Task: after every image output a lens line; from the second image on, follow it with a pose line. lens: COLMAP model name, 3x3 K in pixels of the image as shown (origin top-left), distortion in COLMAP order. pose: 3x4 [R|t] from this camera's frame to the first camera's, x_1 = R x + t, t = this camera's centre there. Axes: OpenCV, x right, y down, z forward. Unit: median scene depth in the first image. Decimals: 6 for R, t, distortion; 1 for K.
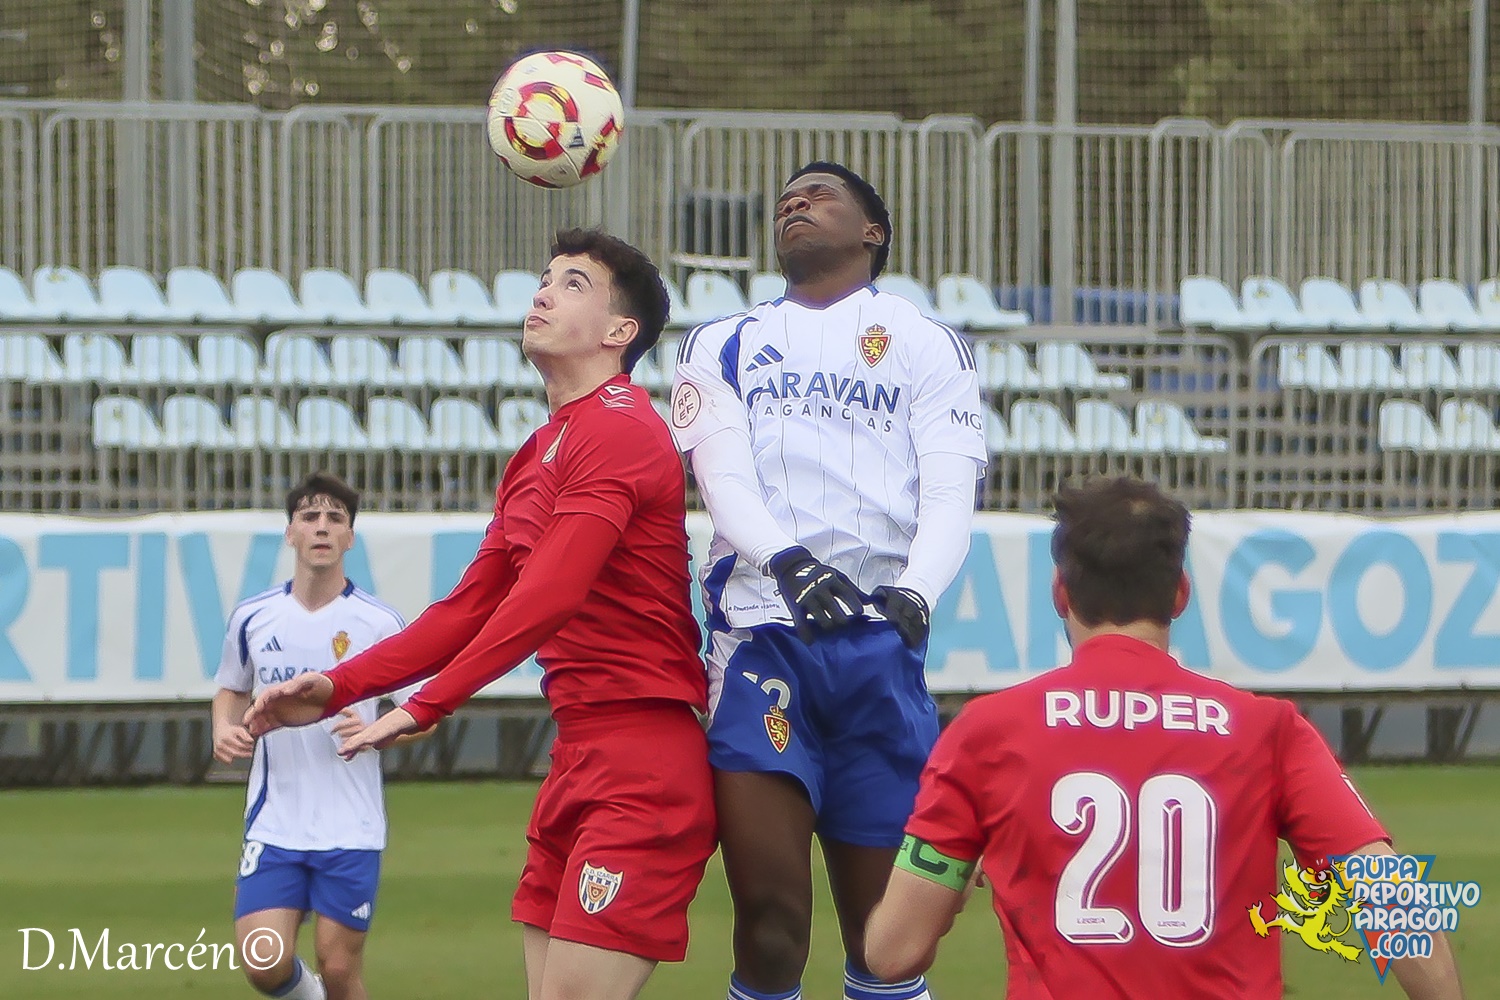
lens RADIAL K [[6448.2, 0, 756.9], [0, 6448.2, 503.5], [0, 0, 1]] dist [-1.429799, 0.000000]
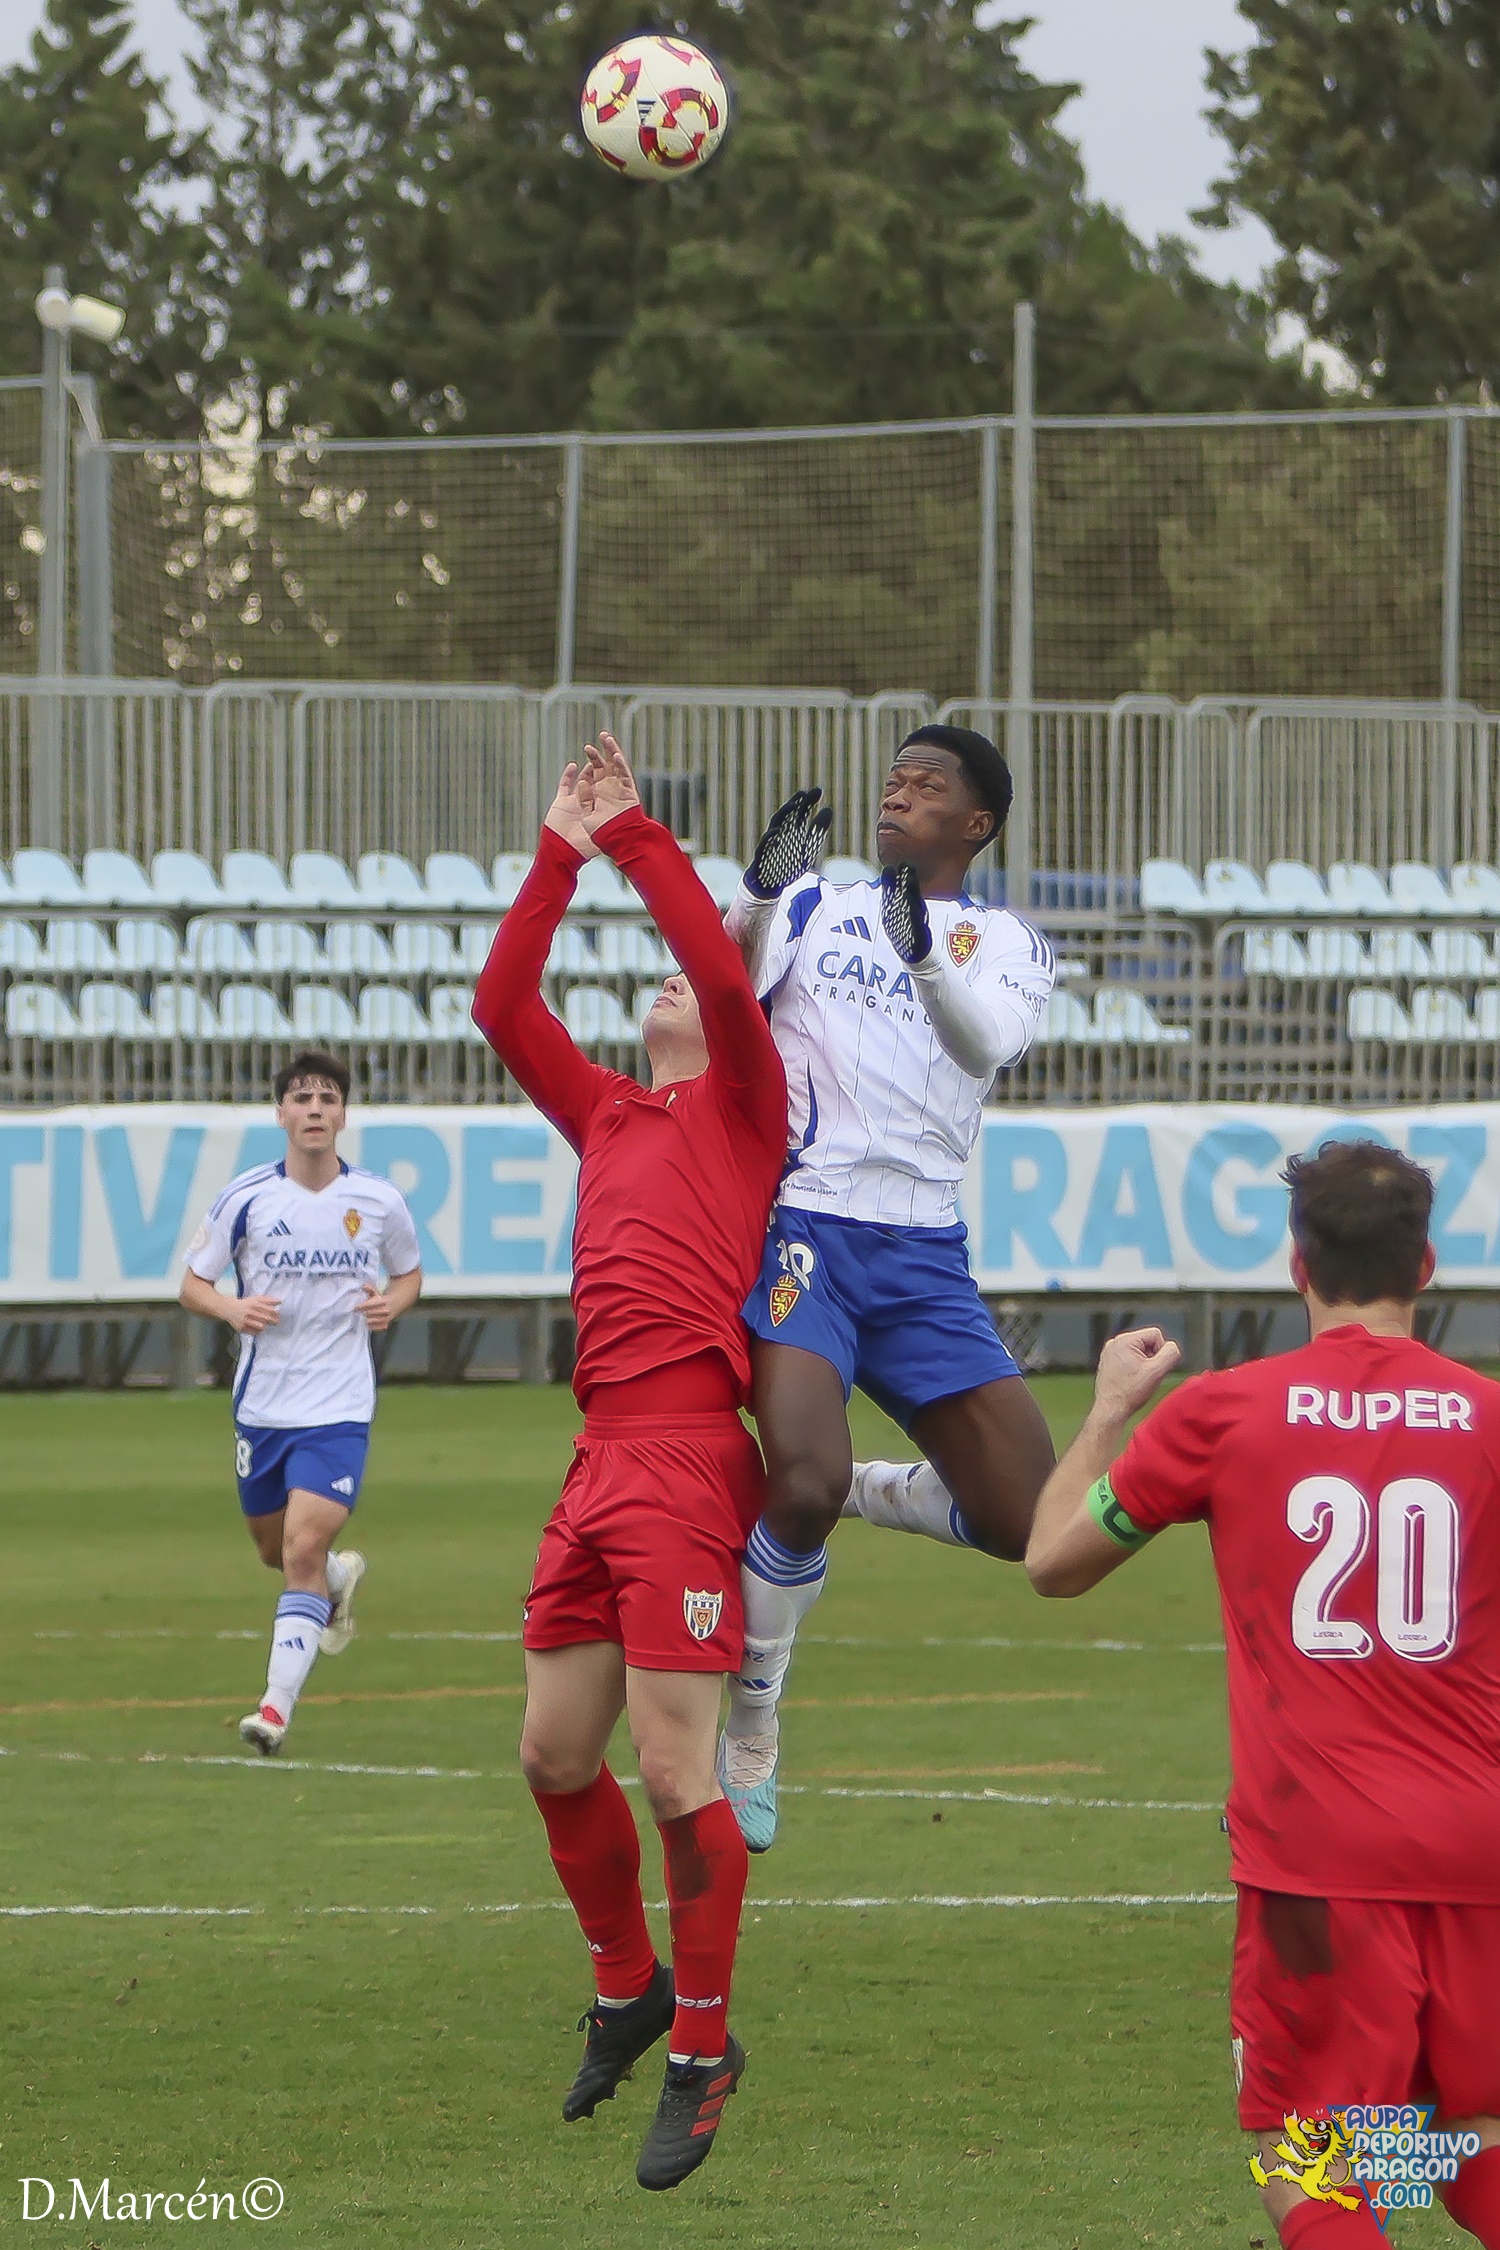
lens RADIAL K [[9672.4, 0, 704.6], [0, 9672.4, 1212.6], [0, 0, 1]] dist [-1.429799, 0.000000]
pose [[0.999994, -0.000026, 0.003501, -0.004307], [-0.000005, 0.999960, 0.008936, 0.004617], [-0.003501, -0.008936, 0.999954, -0.445346]]
